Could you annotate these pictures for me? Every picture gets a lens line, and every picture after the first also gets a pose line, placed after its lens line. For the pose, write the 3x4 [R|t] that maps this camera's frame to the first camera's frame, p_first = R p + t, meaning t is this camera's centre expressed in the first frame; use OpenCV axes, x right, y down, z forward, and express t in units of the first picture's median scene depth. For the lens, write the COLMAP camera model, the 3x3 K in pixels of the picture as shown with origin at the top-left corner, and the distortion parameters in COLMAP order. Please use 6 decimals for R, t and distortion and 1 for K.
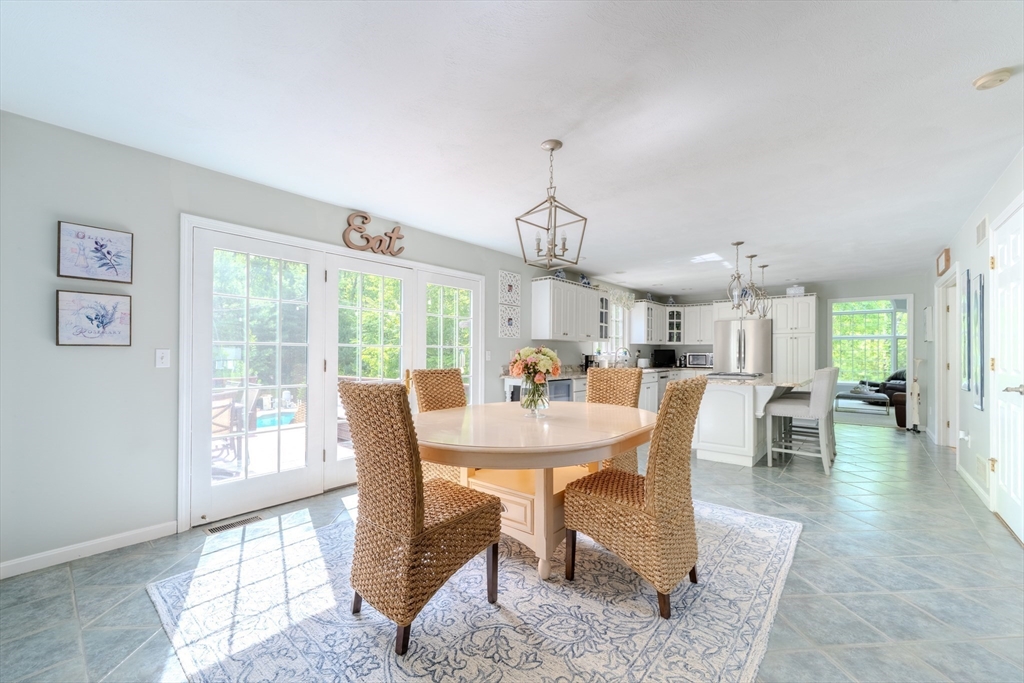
lens RADIAL K [[414.5, 0, 507.8], [0, 414.5, 357.1], [0, 0, 1]] dist [-0.001530, -0.000069]
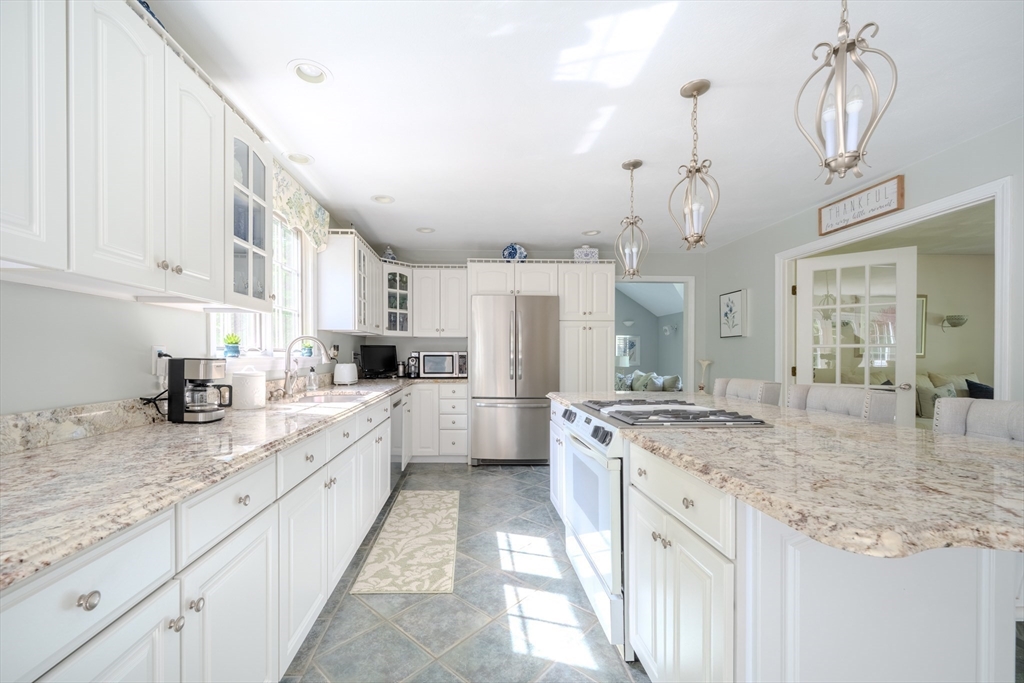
lens RADIAL K [[417.9, 0, 481.7], [0, 417.9, 360.8], [0, 0, 1]] dist [0.000600, 0.000044]
pose [[0.741951, -0.010172, 0.670377, 0.152265], [0.003799, 0.999933, 0.010968, -0.004988], [-0.670444, -0.005591, 0.741939, 0.661400]]
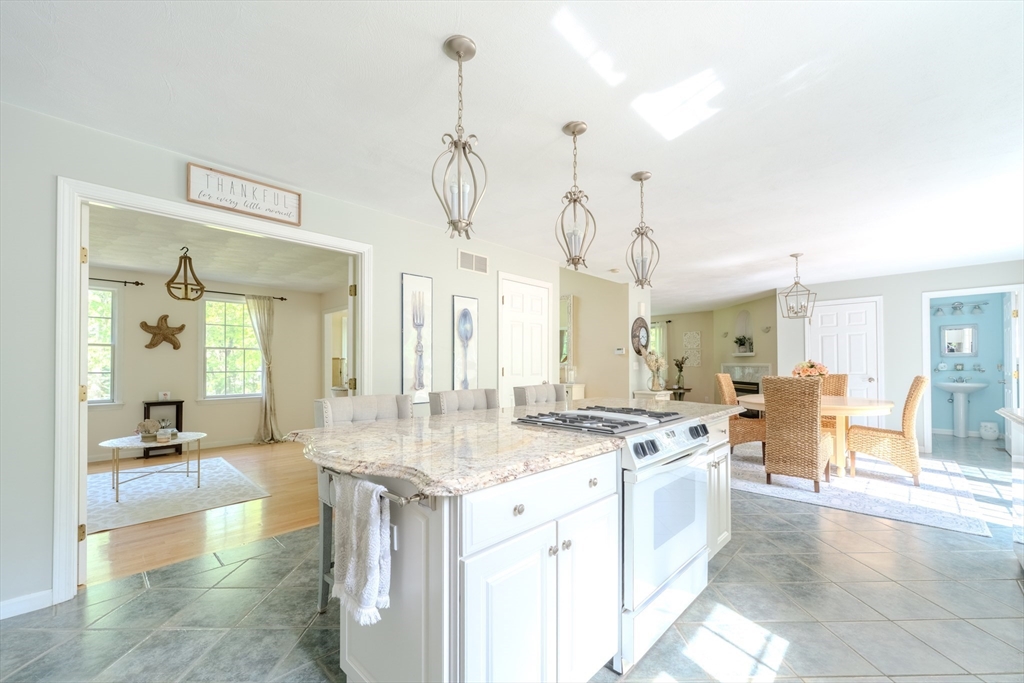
lens RADIAL K [[414.5, 0, 507.8], [0, 414.5, 357.1], [0, 0, 1]] dist [-0.001530, -0.000069]
pose [[-0.998306, -0.000048, 0.058187, 0.490601], [-0.000783, 0.999920, -0.012617, -0.006689], [-0.058182, -0.012641, -0.998226, 1.102738]]
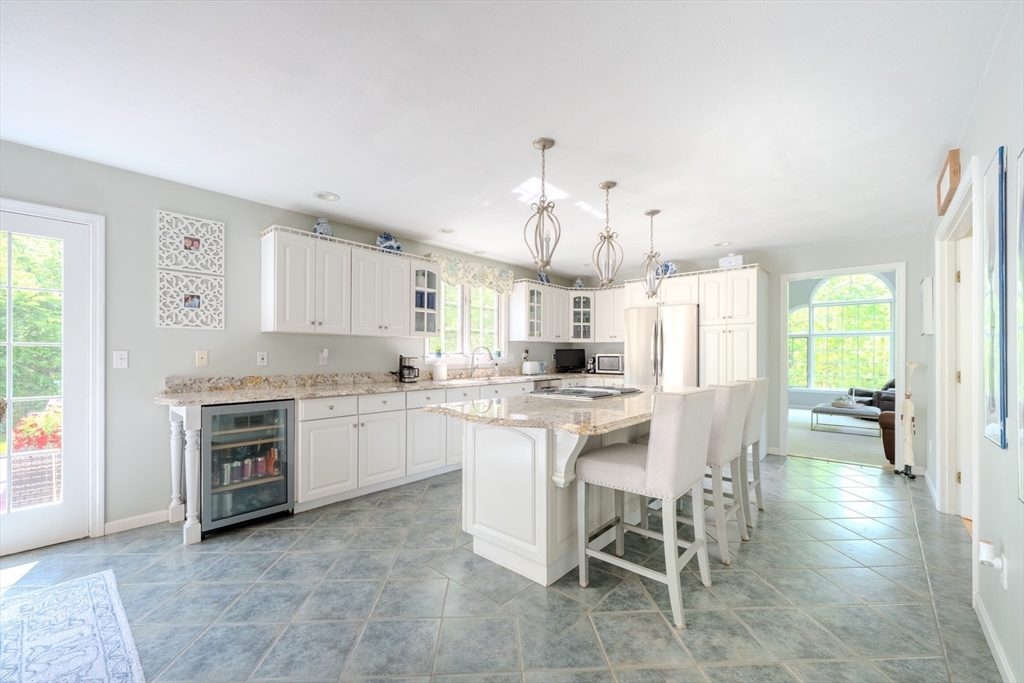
lens RADIAL K [[414.5, 0, 507.8], [0, 414.5, 357.1], [0, 0, 1]] dist [-0.001530, -0.000069]
pose [[0.999812, -0.001032, -0.019357, 0.358509], [0.001004, 0.999998, -0.001446, -0.003788], [0.019359, 0.001426, 0.999812, 0.329662]]
